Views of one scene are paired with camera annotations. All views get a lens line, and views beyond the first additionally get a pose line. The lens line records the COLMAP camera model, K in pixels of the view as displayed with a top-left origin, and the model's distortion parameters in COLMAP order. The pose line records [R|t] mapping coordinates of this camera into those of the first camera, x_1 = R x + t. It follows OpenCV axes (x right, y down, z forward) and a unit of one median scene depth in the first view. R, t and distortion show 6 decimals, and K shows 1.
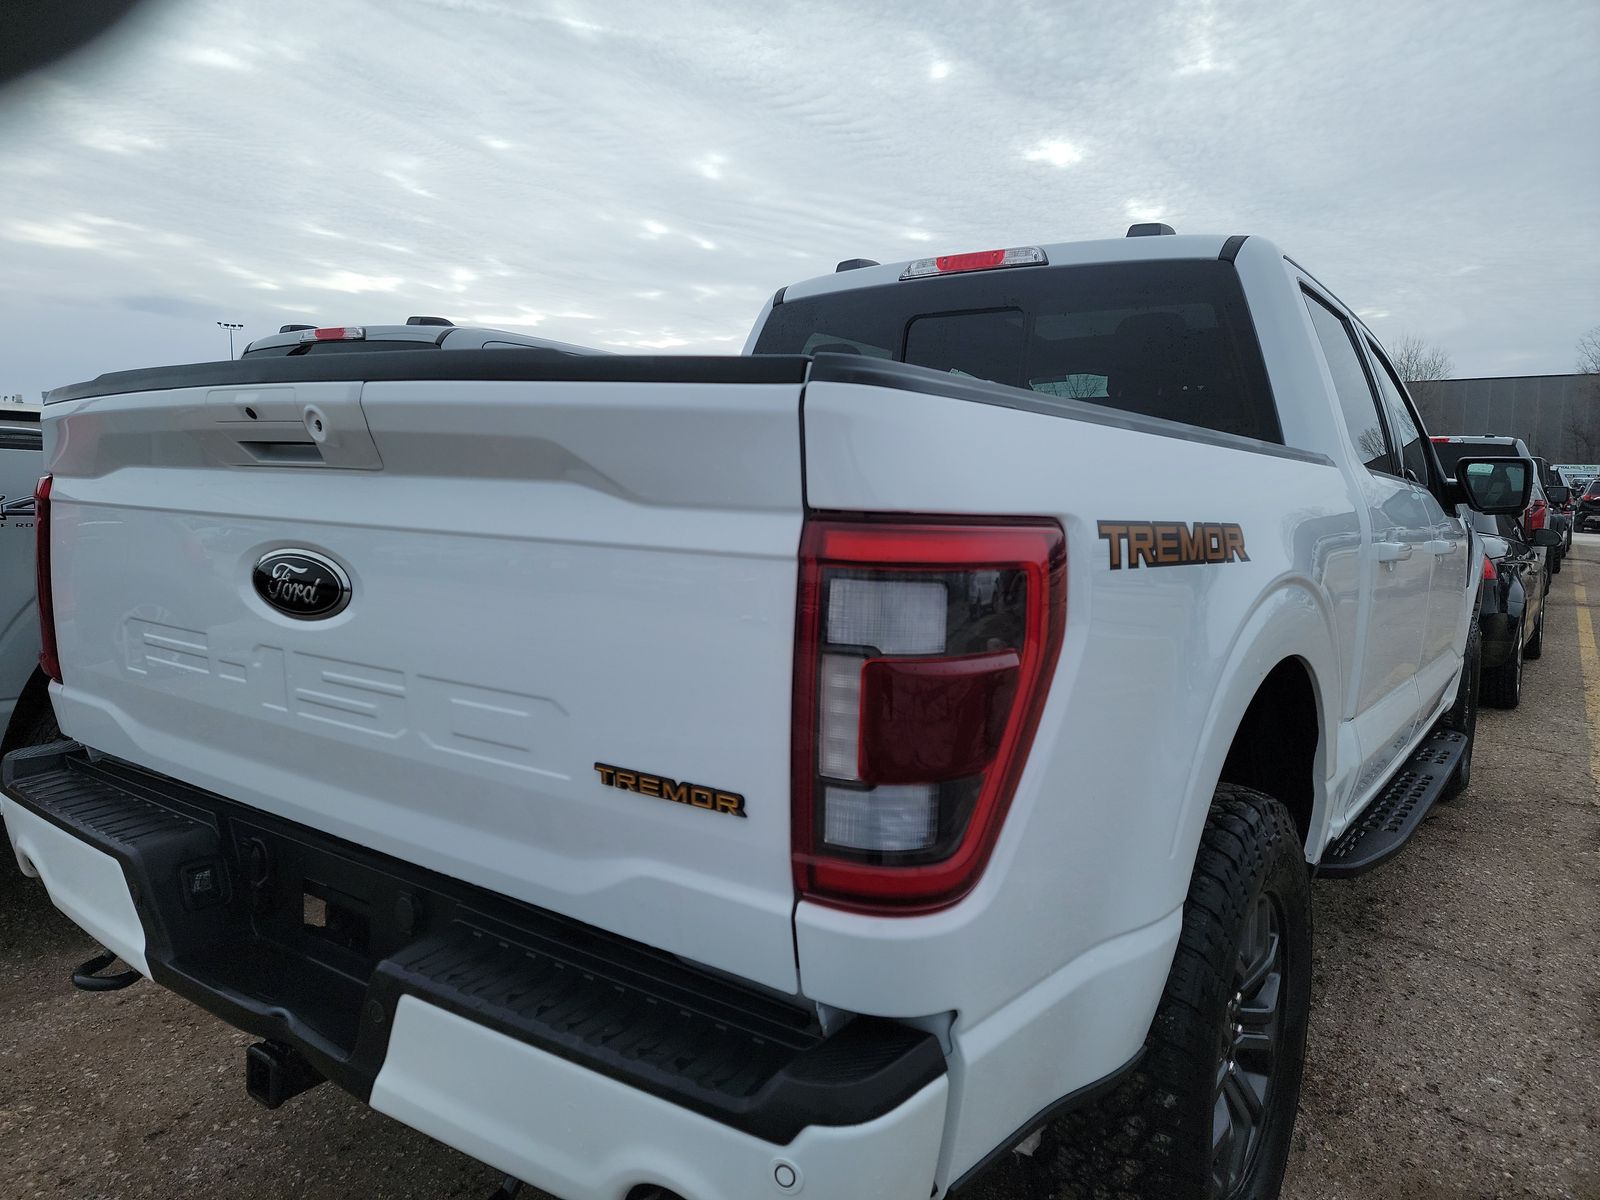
lens RADIAL K [[1105.6, 0, 800.0], [0, 1105.6, 600.0], [0, 0, 1]] dist [0.108251, -0.090223]
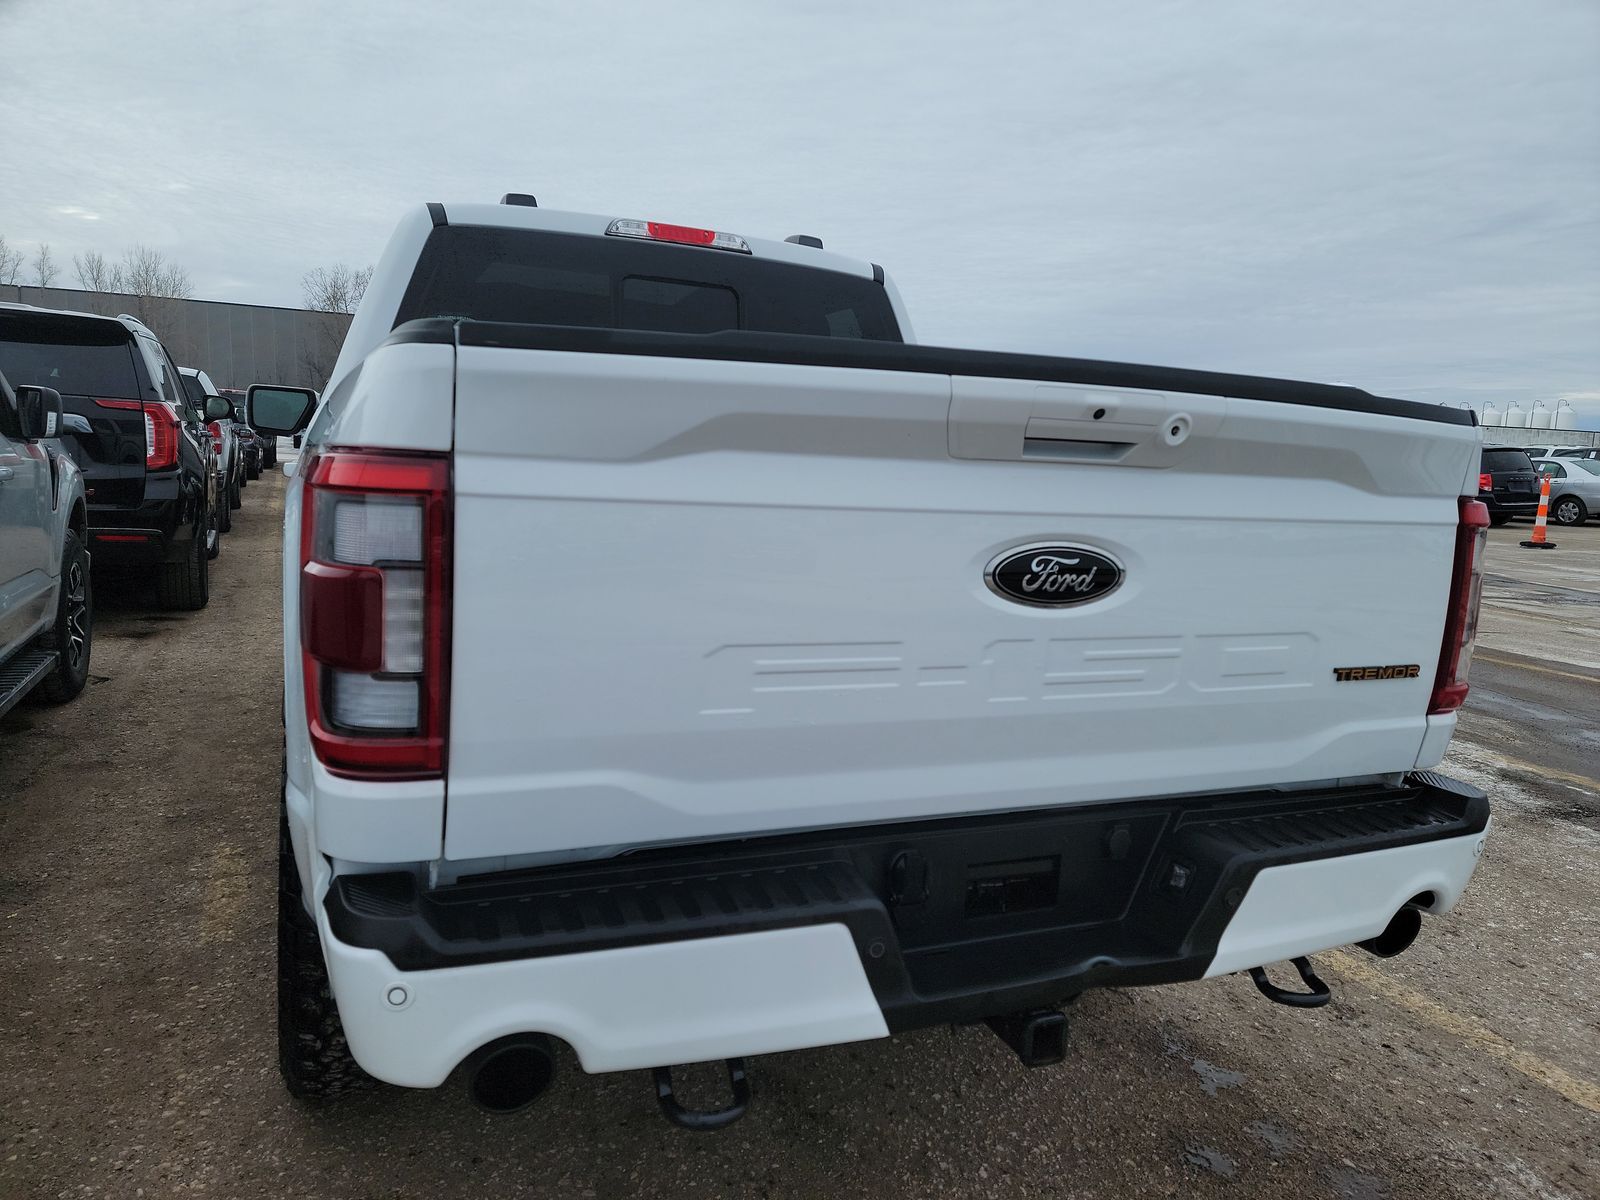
lens RADIAL K [[1105.6, 0, 800.0], [0, 1105.6, 600.0], [0, 0, 1]] dist [0.108251, -0.090223]
pose [[0.504566, -0.115720, 0.855583, -1.464463], [0.053596, 0.993264, 0.102735, -0.110785], [-0.861708, -0.005981, 0.507369, 0.683507]]
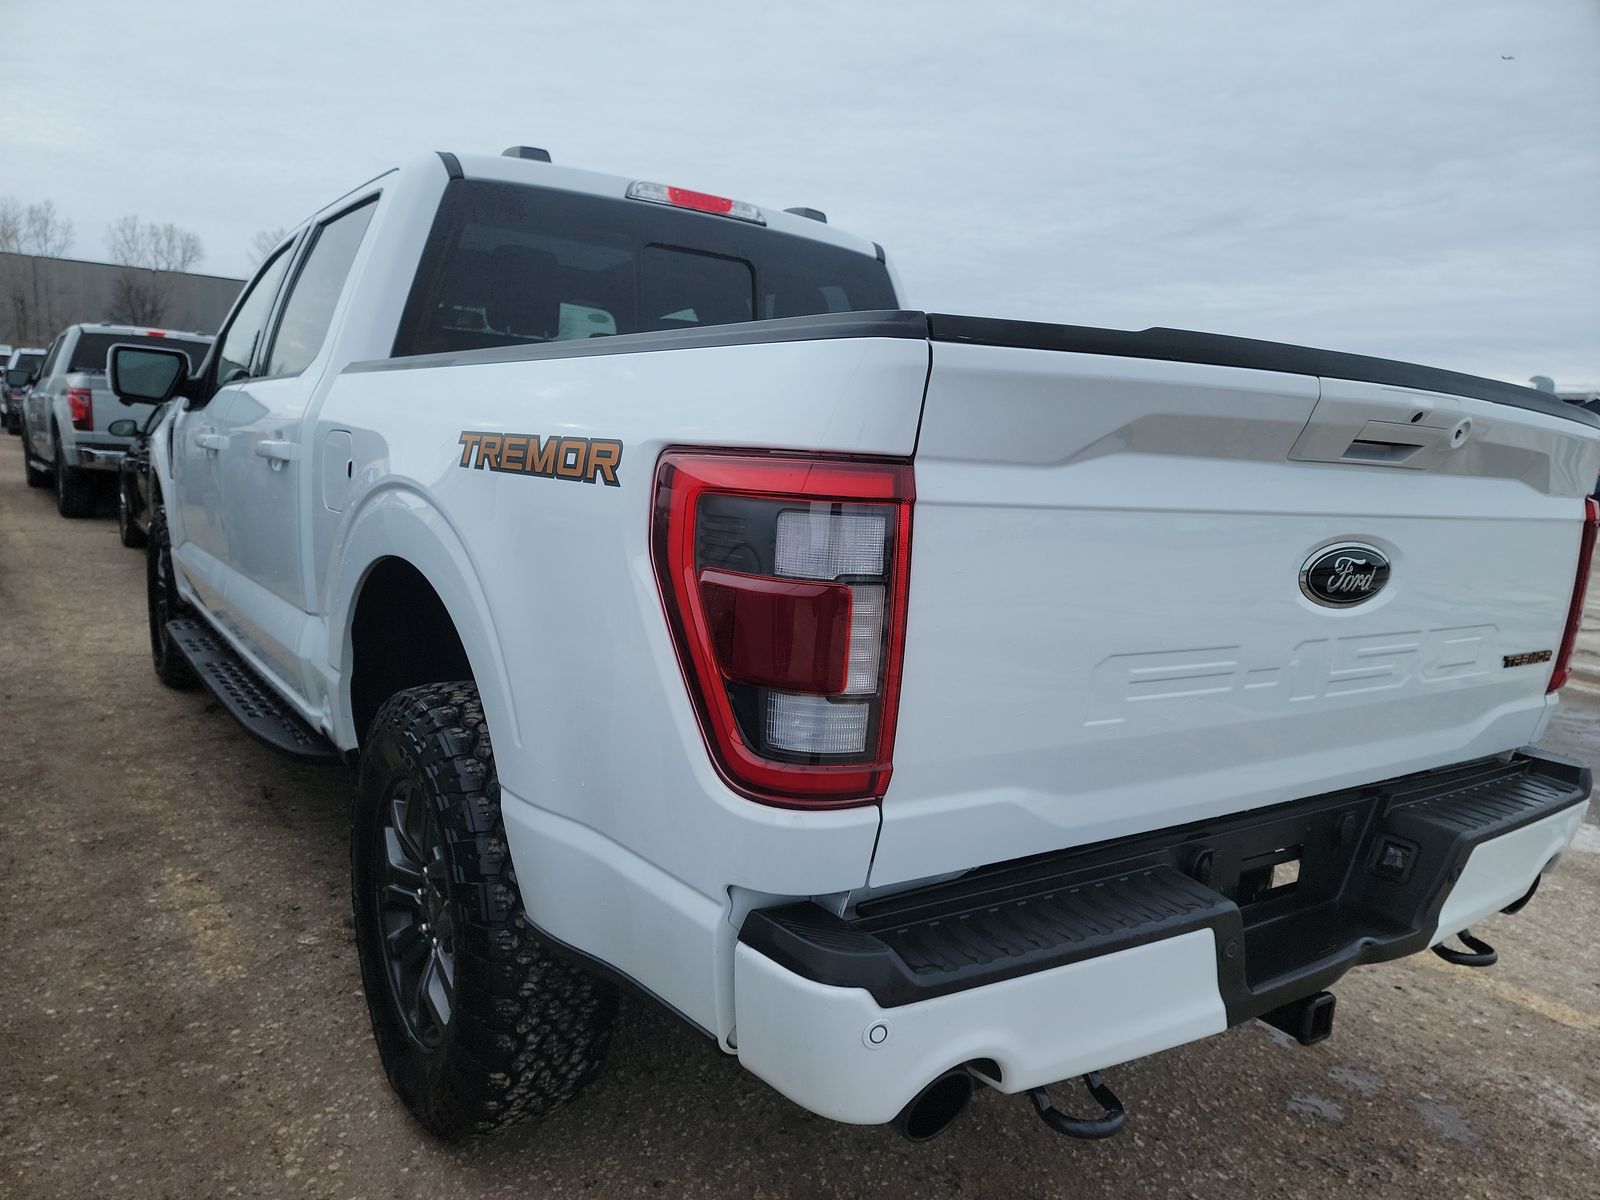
lens RADIAL K [[1114.0, 0, 767.5], [0, 1114.0, 640.0], [0, 0, 1]] dist [0.097955, -0.090373]
pose [[0.322173, -0.173226, 0.930697, -1.645343], [0.041770, 0.984760, 0.168829, -0.158881], [-0.945759, -0.015517, 0.324499, 1.175967]]
